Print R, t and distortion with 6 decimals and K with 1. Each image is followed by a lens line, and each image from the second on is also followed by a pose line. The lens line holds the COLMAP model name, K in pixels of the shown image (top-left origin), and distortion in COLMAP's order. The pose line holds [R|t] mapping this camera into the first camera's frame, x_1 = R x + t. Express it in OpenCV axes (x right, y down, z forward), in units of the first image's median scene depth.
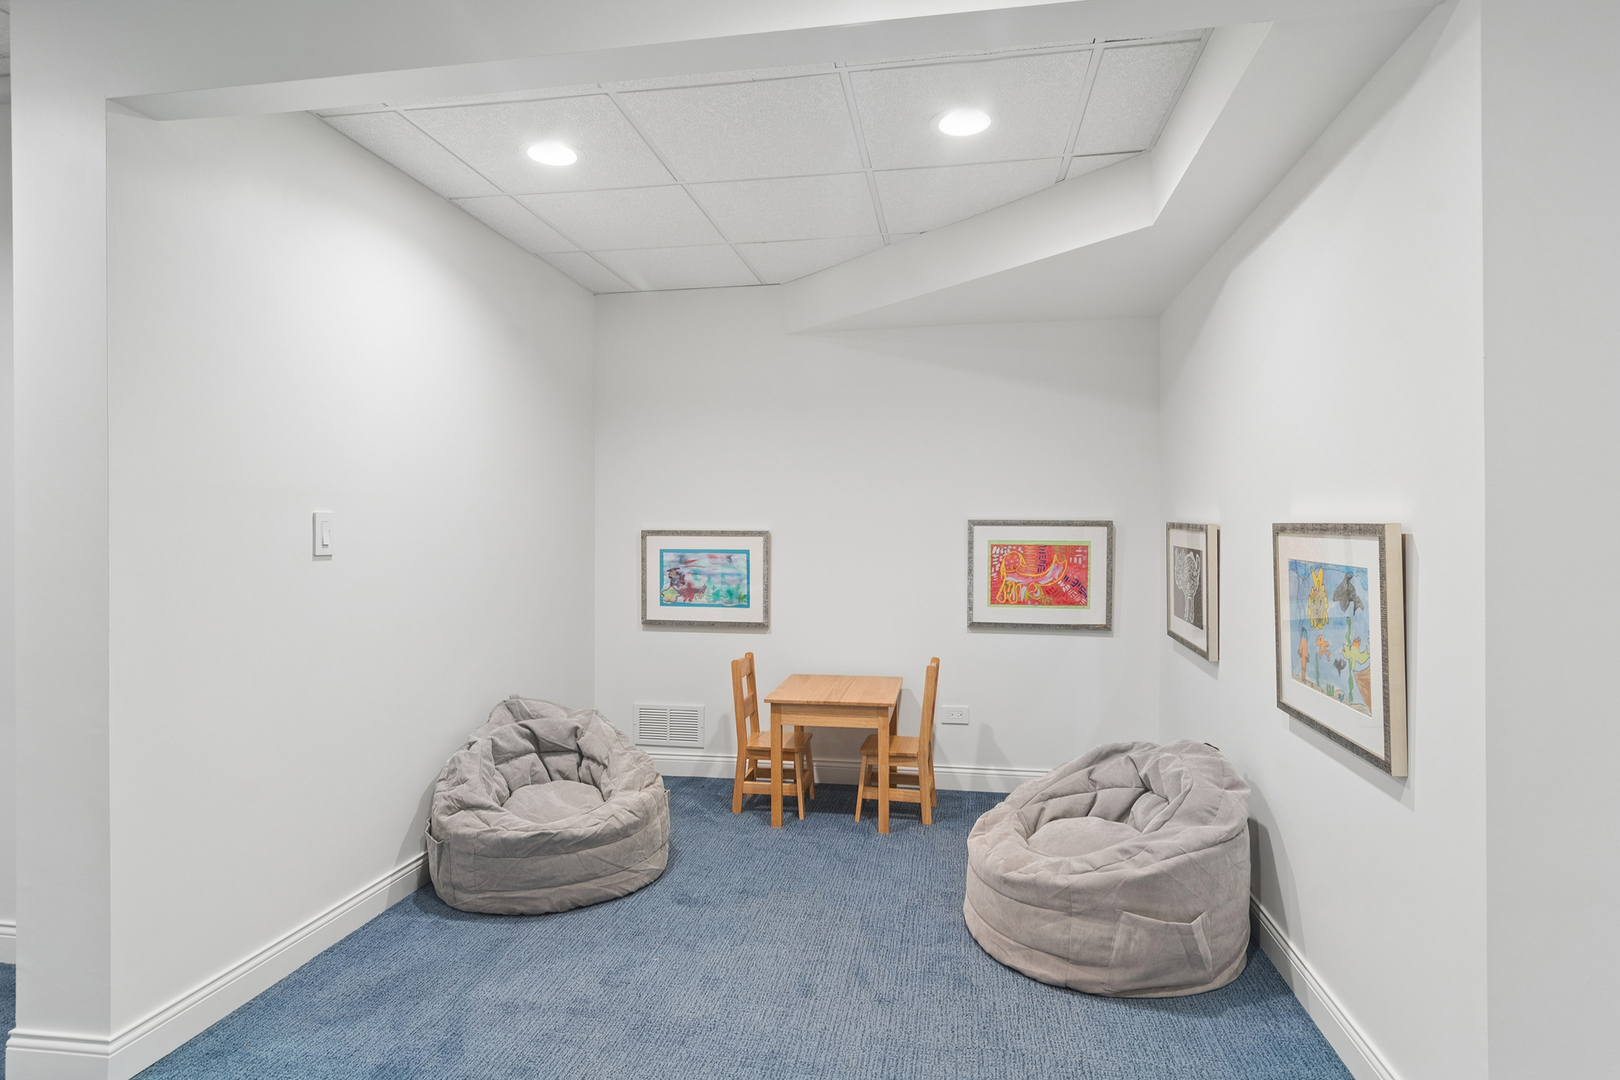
lens RADIAL K [[874.6, 0, 811.4], [0, 874.6, 536.0], [0, 0, 1]] dist [-0.002783, 0.000119]
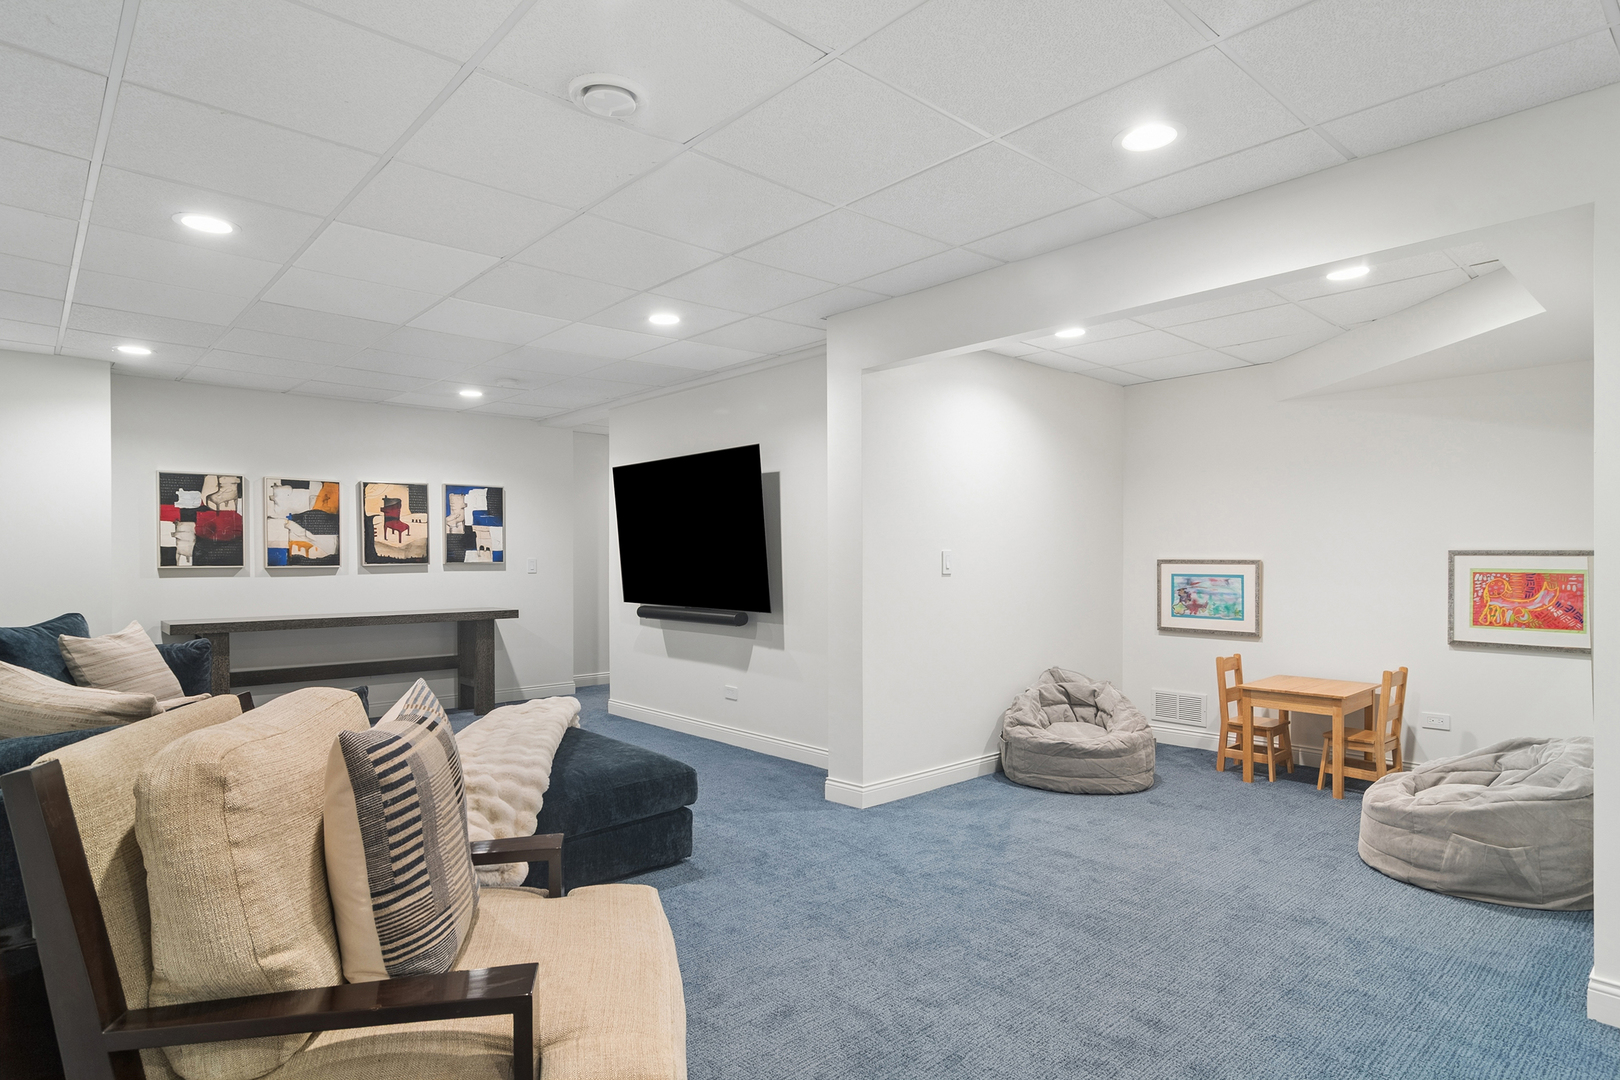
lens RADIAL K [[874.6, 0, 811.0], [0, 874.6, 564.5], [0, 0, 1]] dist [-0.002783, 0.000119]
pose [[0.789029, 0.002676, -0.614350, 0.305556], [-0.002116, 0.999996, 0.001638, -0.000288], [0.614353, 0.000007, 0.789032, -0.553585]]
